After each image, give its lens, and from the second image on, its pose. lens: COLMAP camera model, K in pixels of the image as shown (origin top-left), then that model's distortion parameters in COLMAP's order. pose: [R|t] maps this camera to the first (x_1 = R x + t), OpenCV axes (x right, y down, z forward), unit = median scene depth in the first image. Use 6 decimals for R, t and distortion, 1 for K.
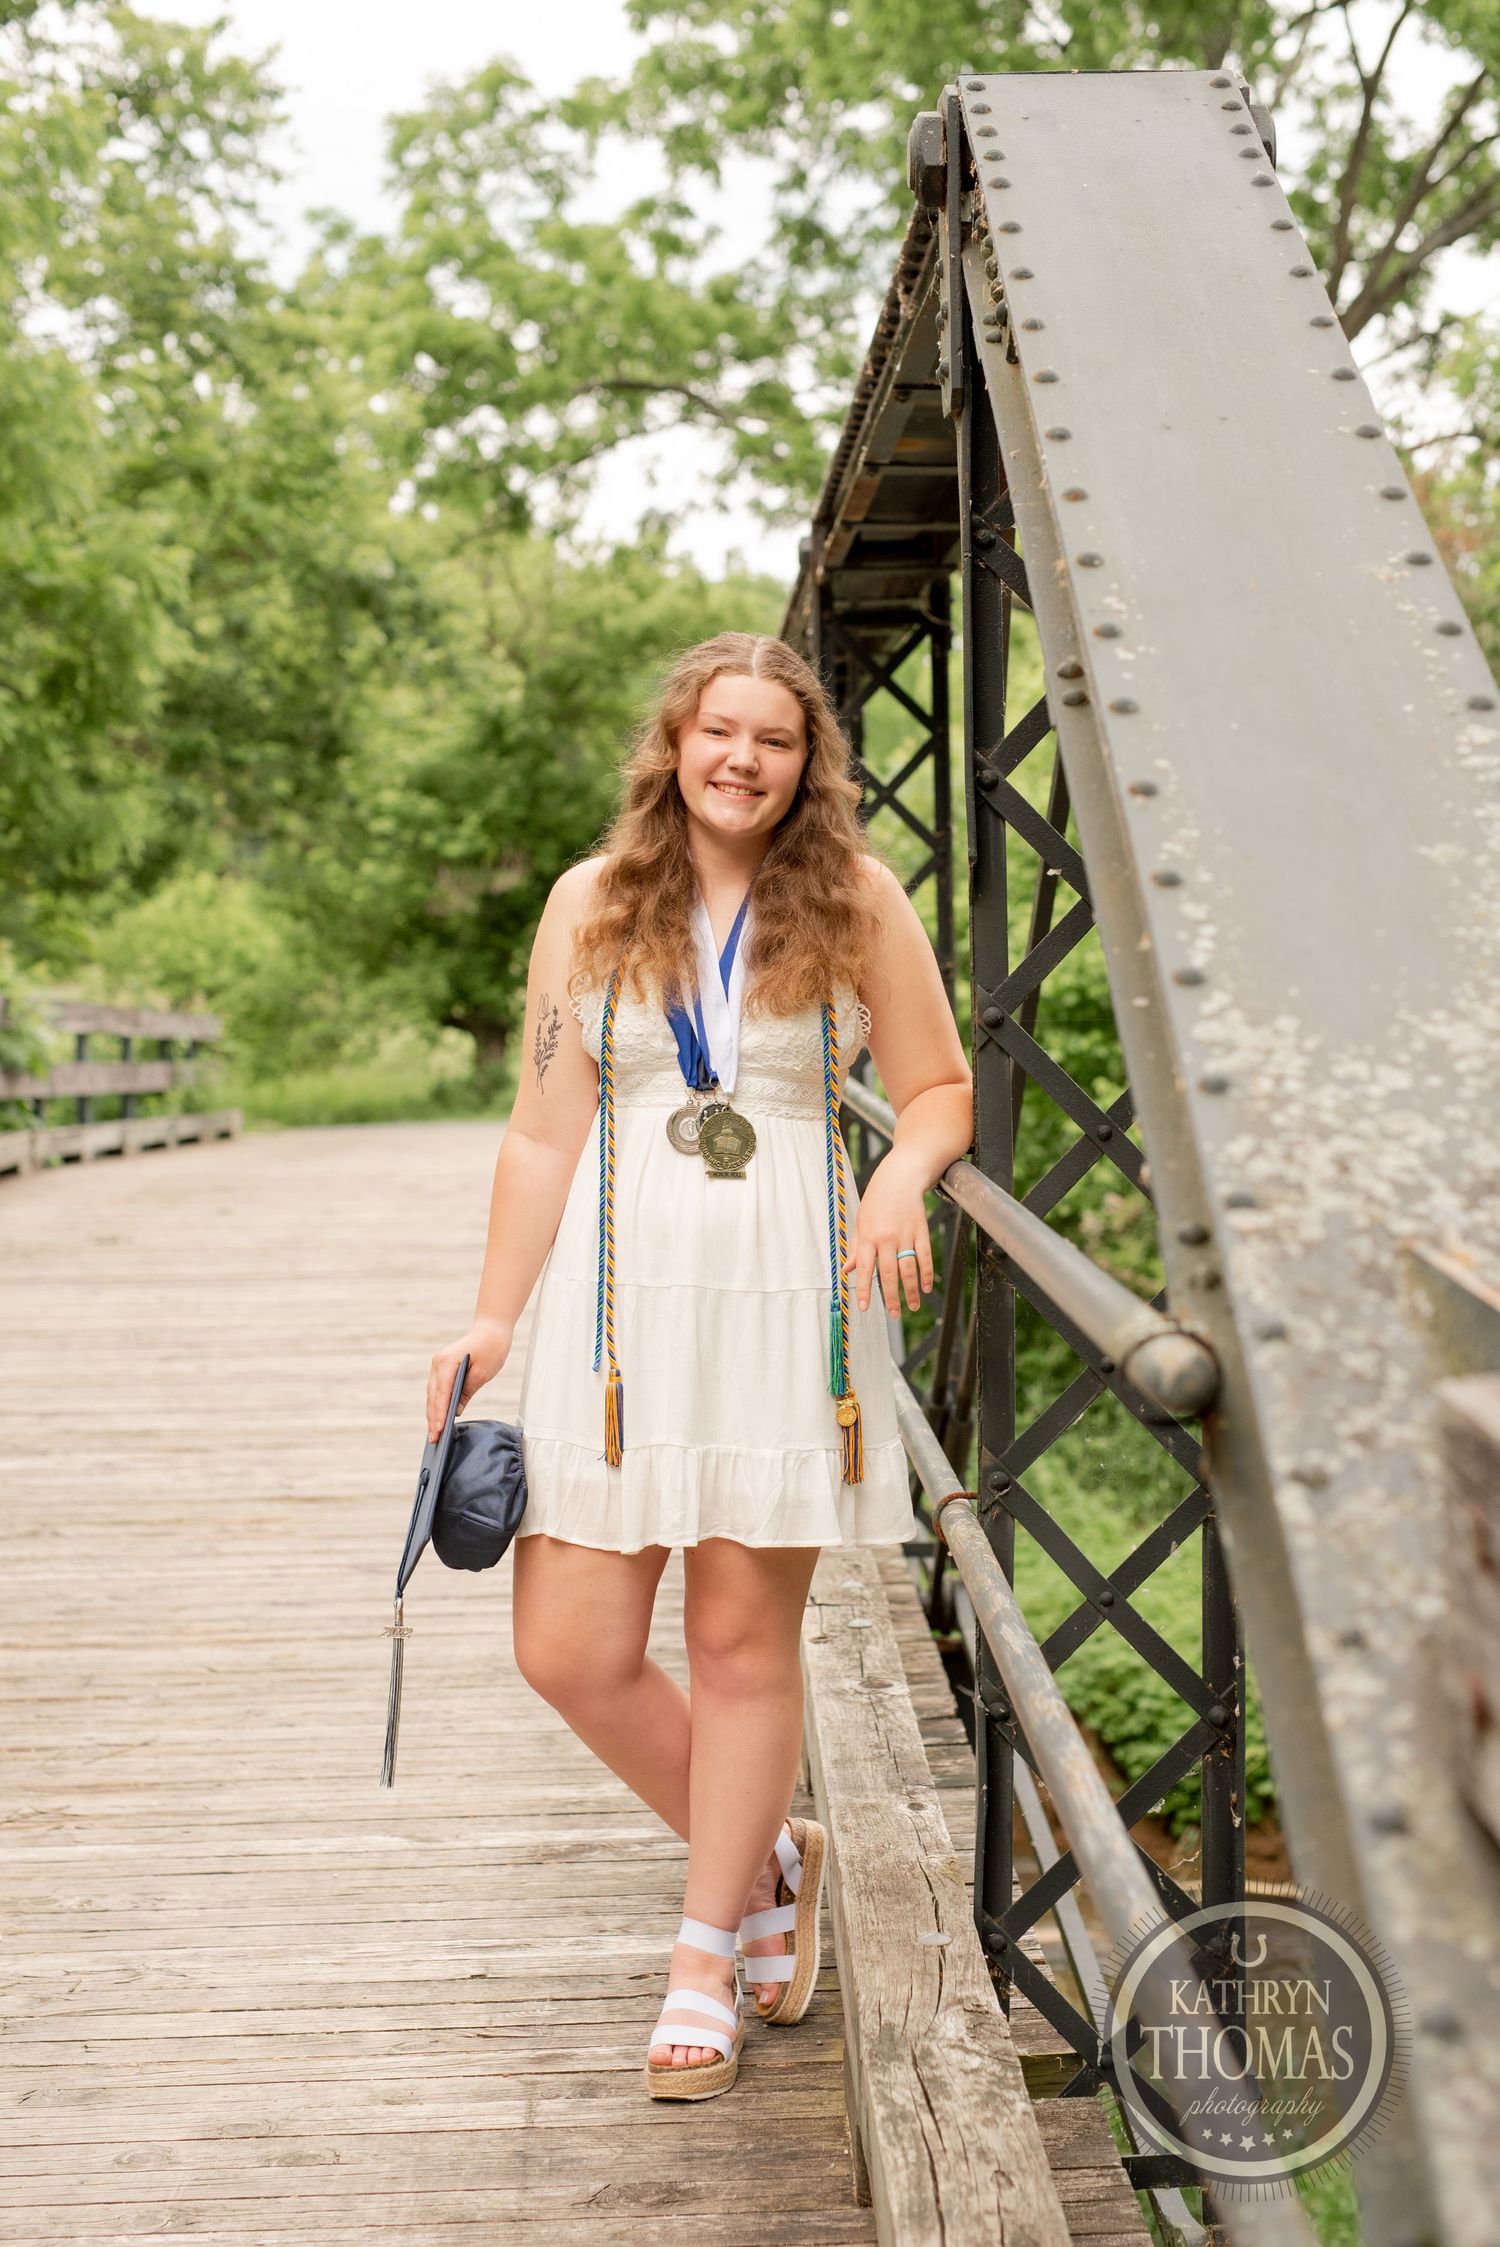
lens RADIAL K [[3505.1, 0, 750.0], [0, 3505.1, 1123.5], [0, 0, 1]] dist [-0.004382, 0.057557]
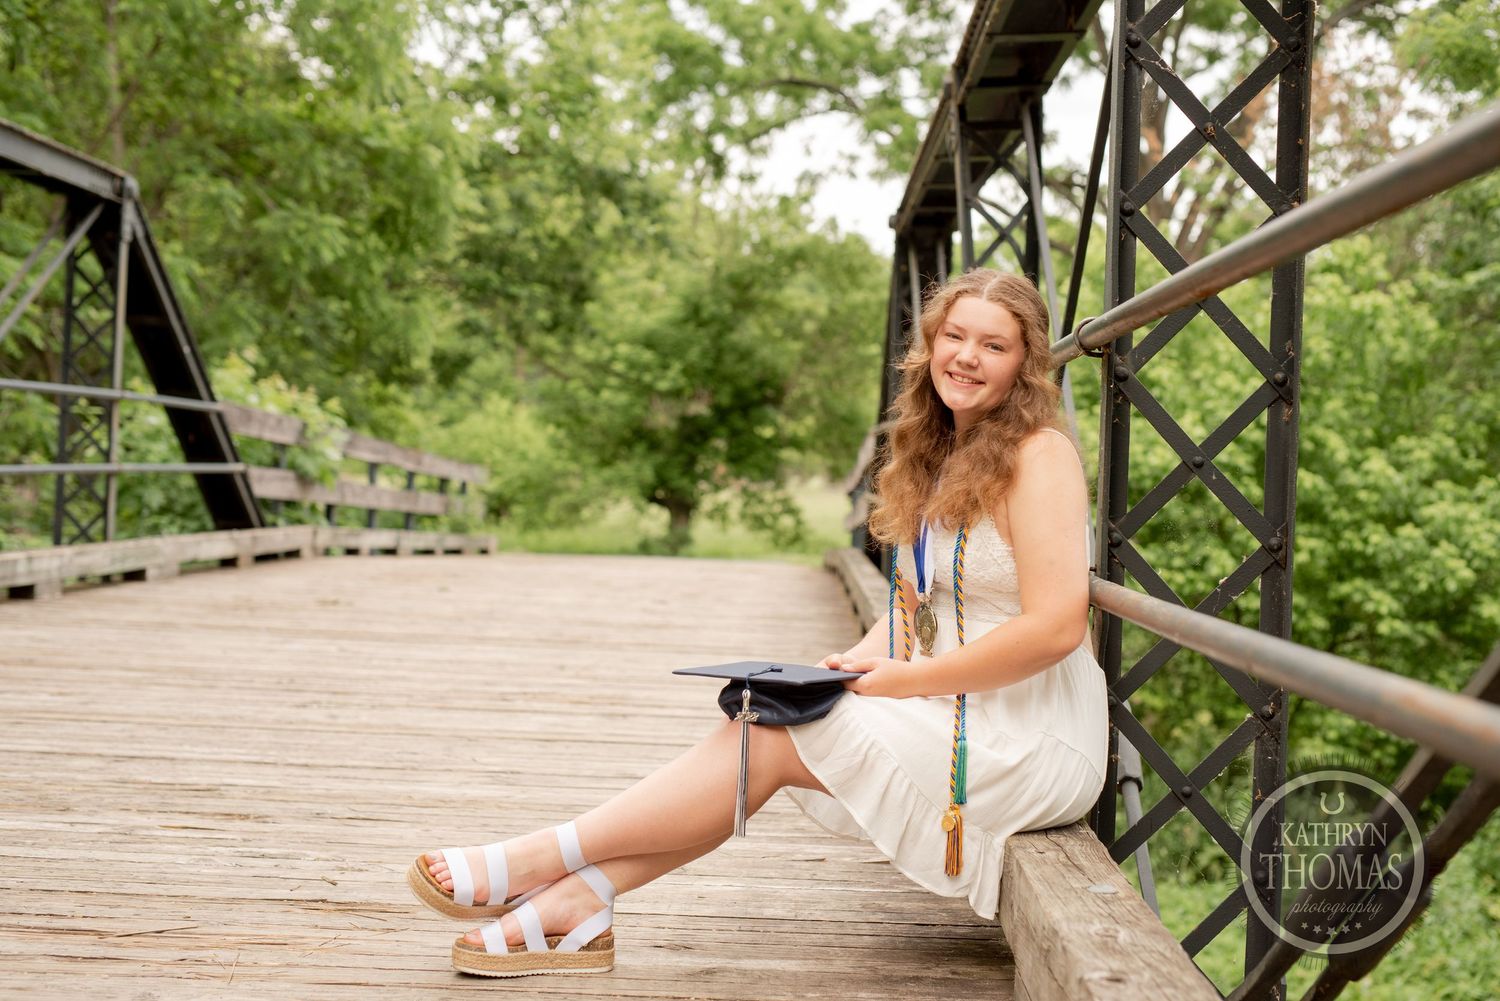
lens RADIAL K [[2101.5, 0, 776.4], [0, 2101.5, 498.9], [0, 0, 1]] dist [-0.020915, -0.016606]
pose [[0.997800, 0.058860, -0.030512, -0.005265], [-0.060109, 0.997318, -0.041754, 0.006474], [0.027972, 0.043496, 0.998662, 0.102257]]
